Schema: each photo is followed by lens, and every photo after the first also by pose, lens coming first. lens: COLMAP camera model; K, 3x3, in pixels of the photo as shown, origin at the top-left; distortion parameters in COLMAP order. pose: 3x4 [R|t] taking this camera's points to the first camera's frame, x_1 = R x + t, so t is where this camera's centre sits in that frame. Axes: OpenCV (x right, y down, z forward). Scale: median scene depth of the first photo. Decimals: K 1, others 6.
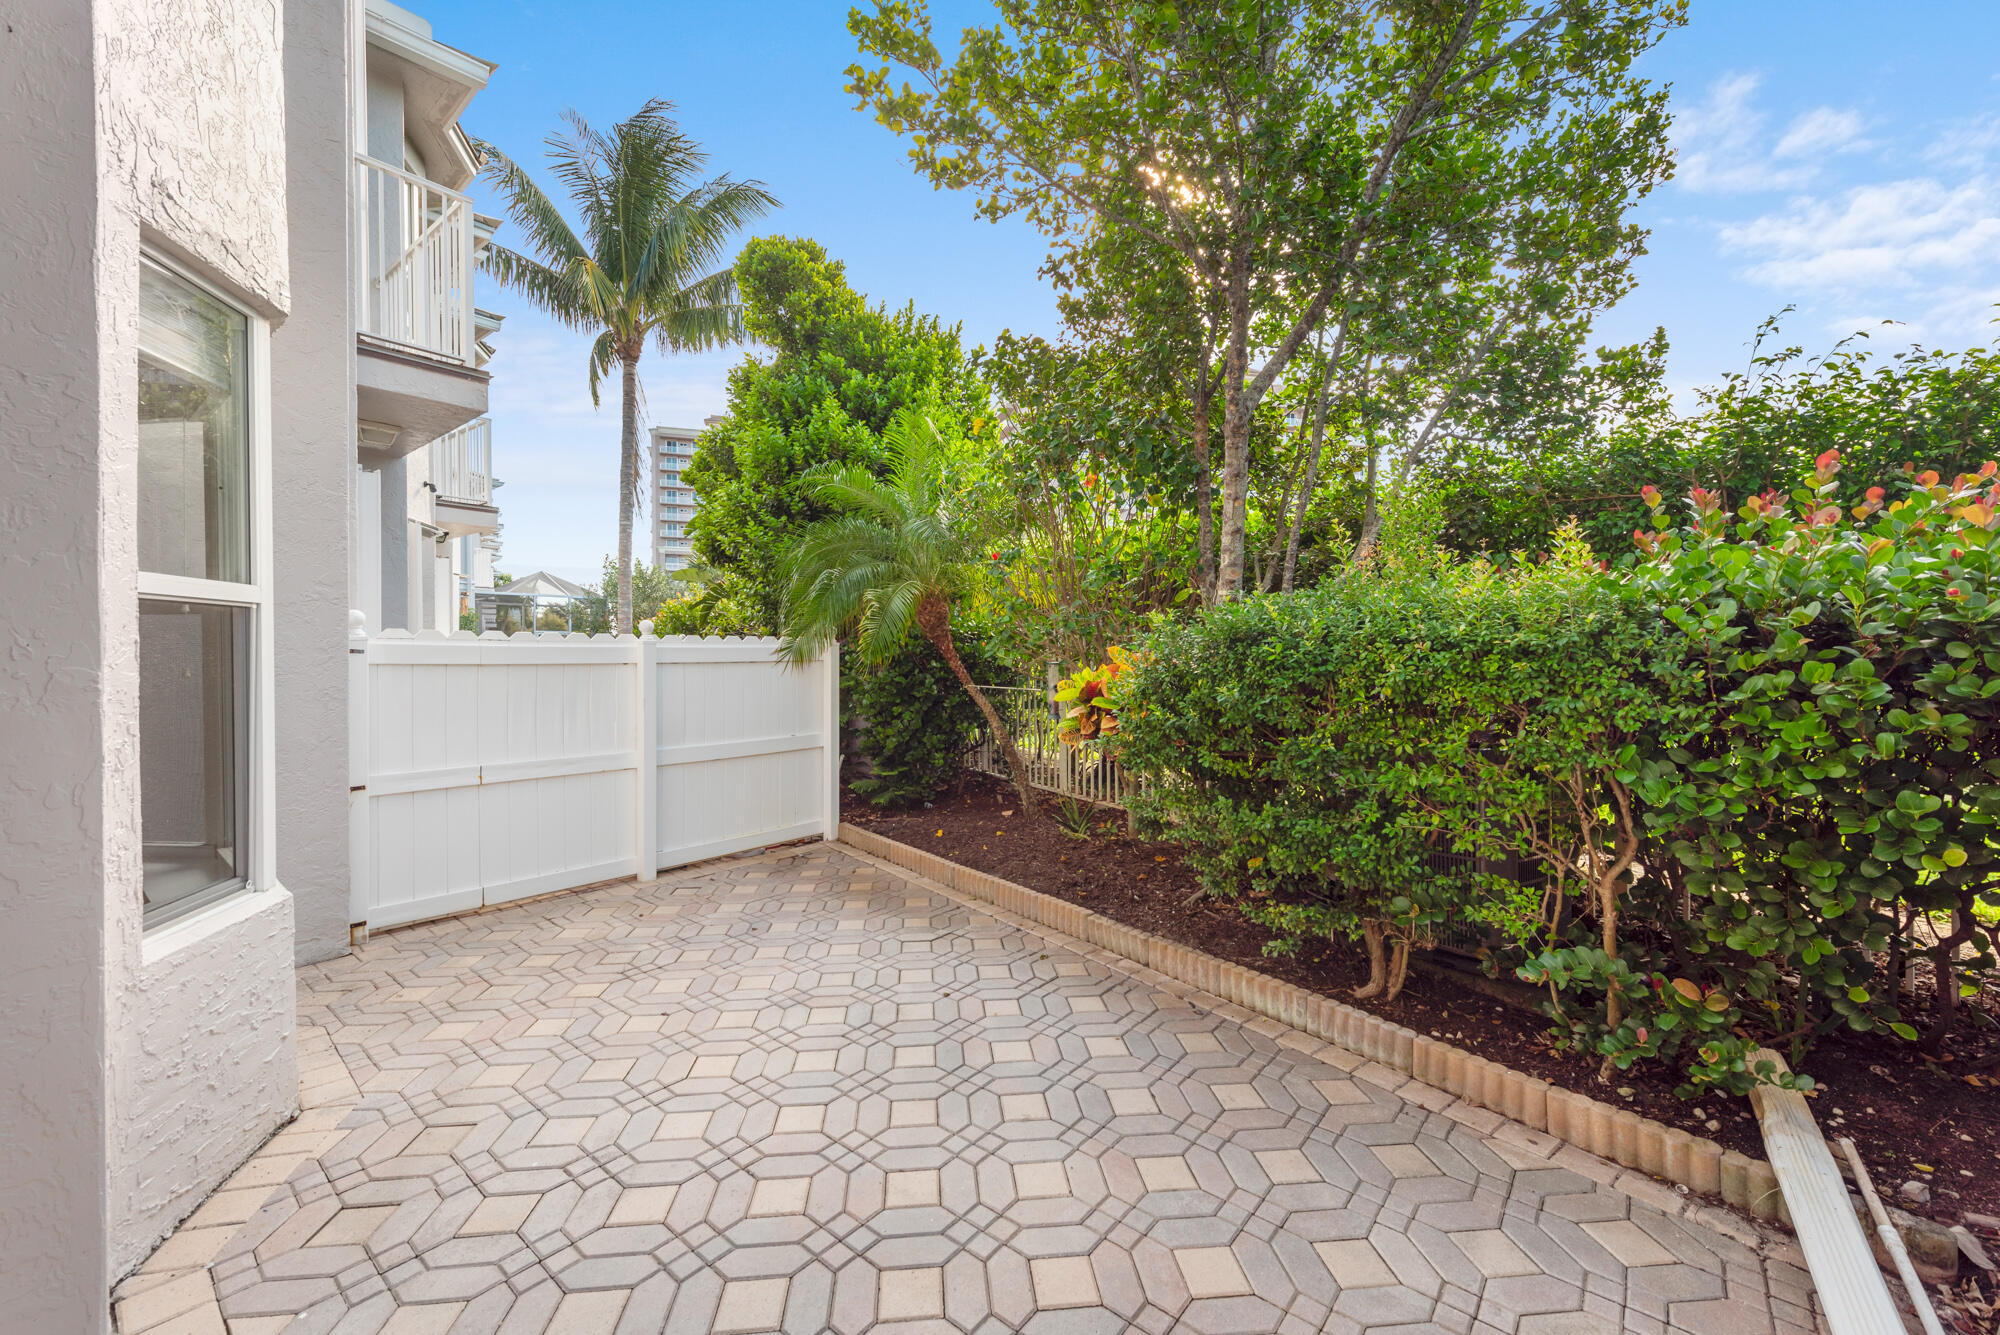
lens RADIAL K [[790.5, 0, 994.8], [0, 790.5, 661.2], [0, 0, 1]] dist [0.012135, 0.000137]
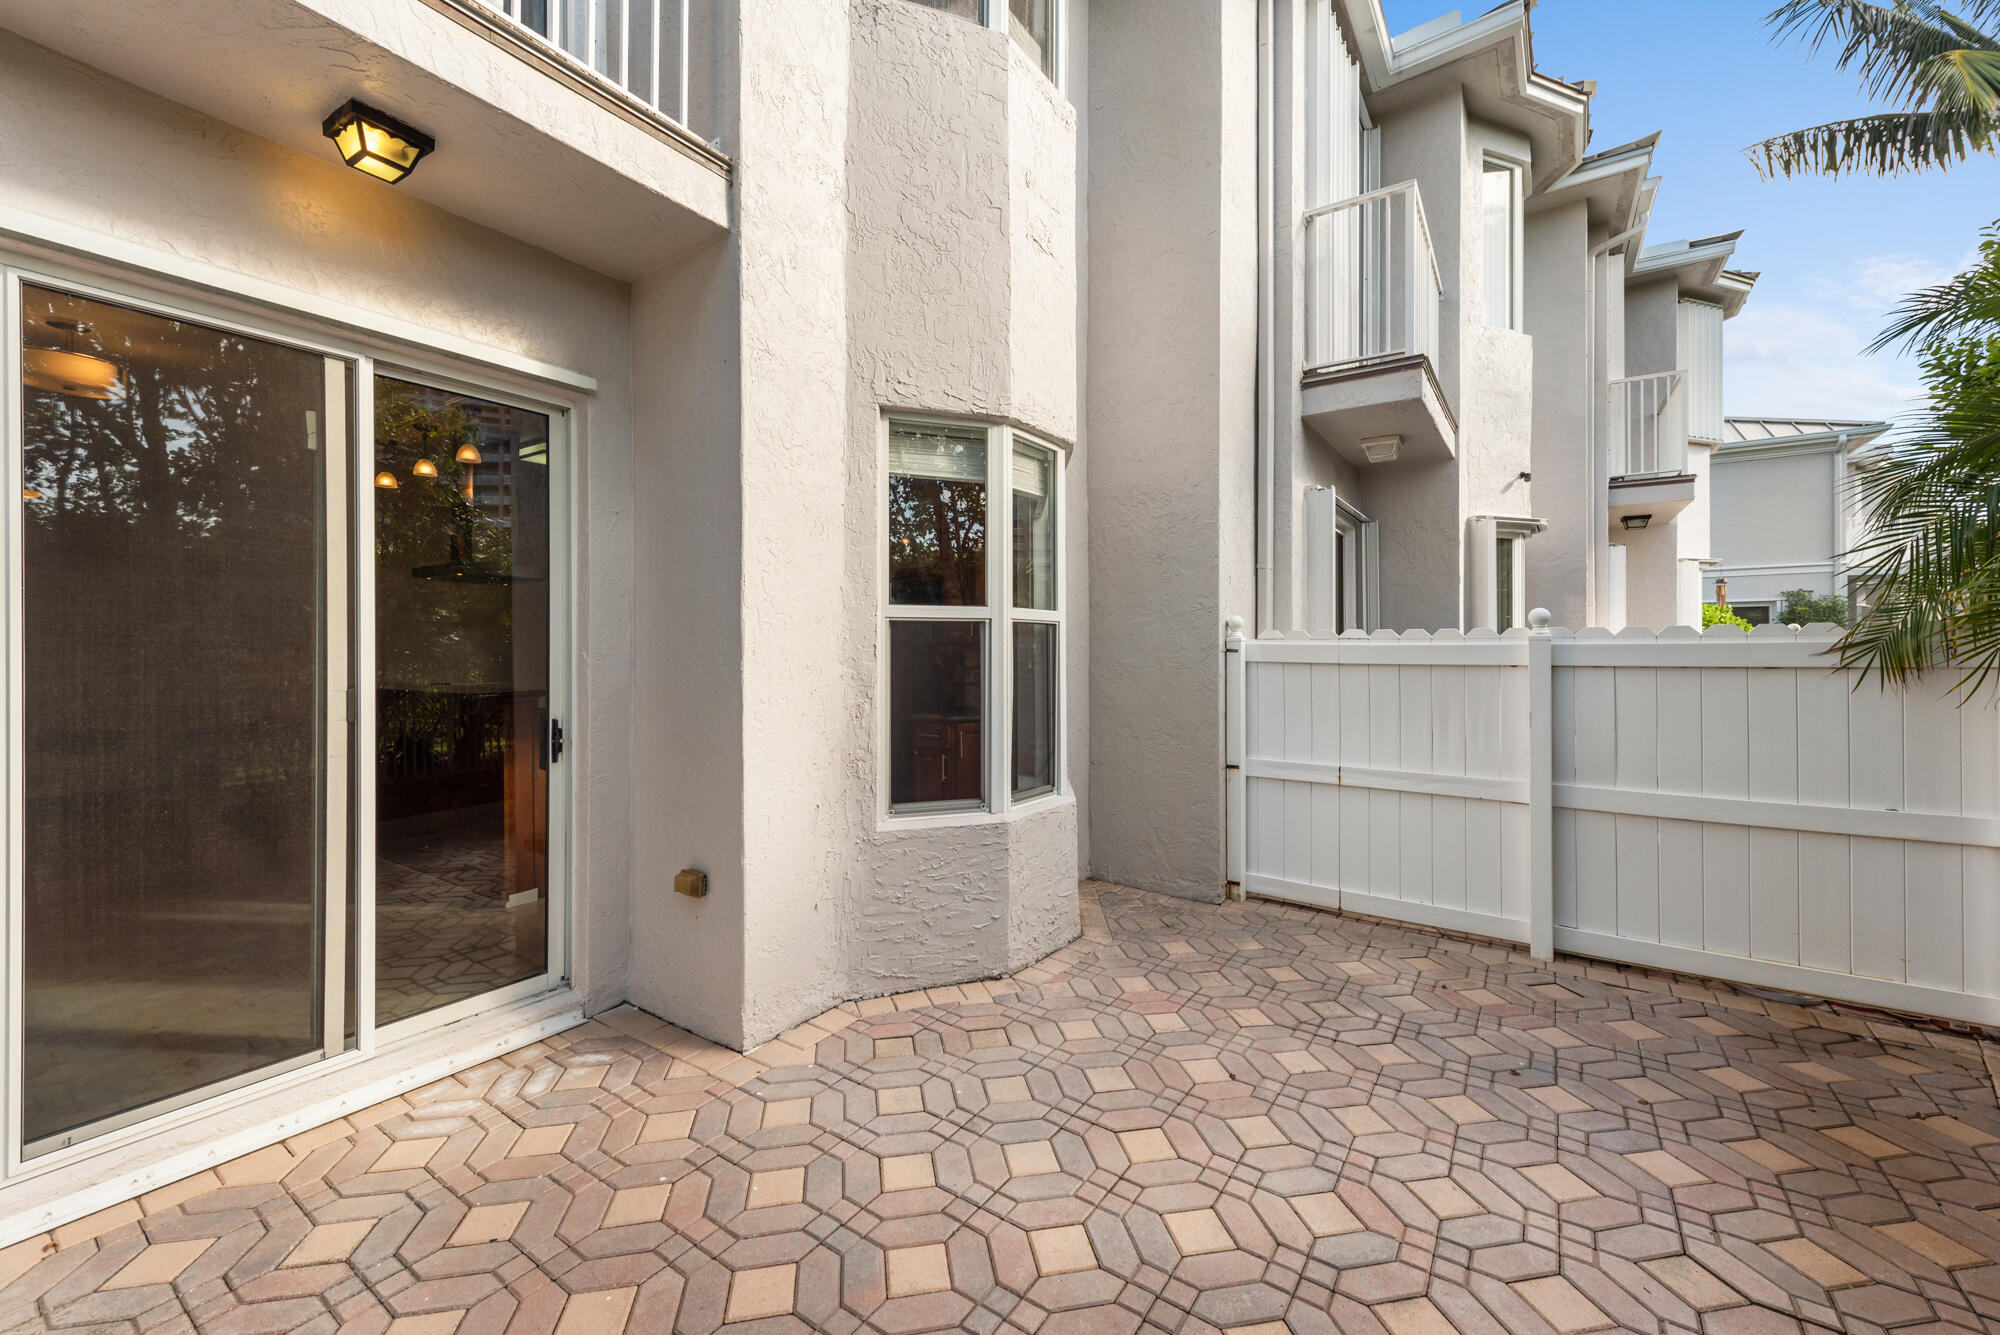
lens RADIAL K [[790.5, 0, 995.6], [0, 790.5, 653.9], [0, 0, 1]] dist [0.012135, 0.000137]
pose [[0.089210, 0.002101, -0.996011, 0.287708], [-0.010732, 0.999942, 0.001148, -0.004923], [0.995955, 0.010587, 0.089227, 0.467707]]
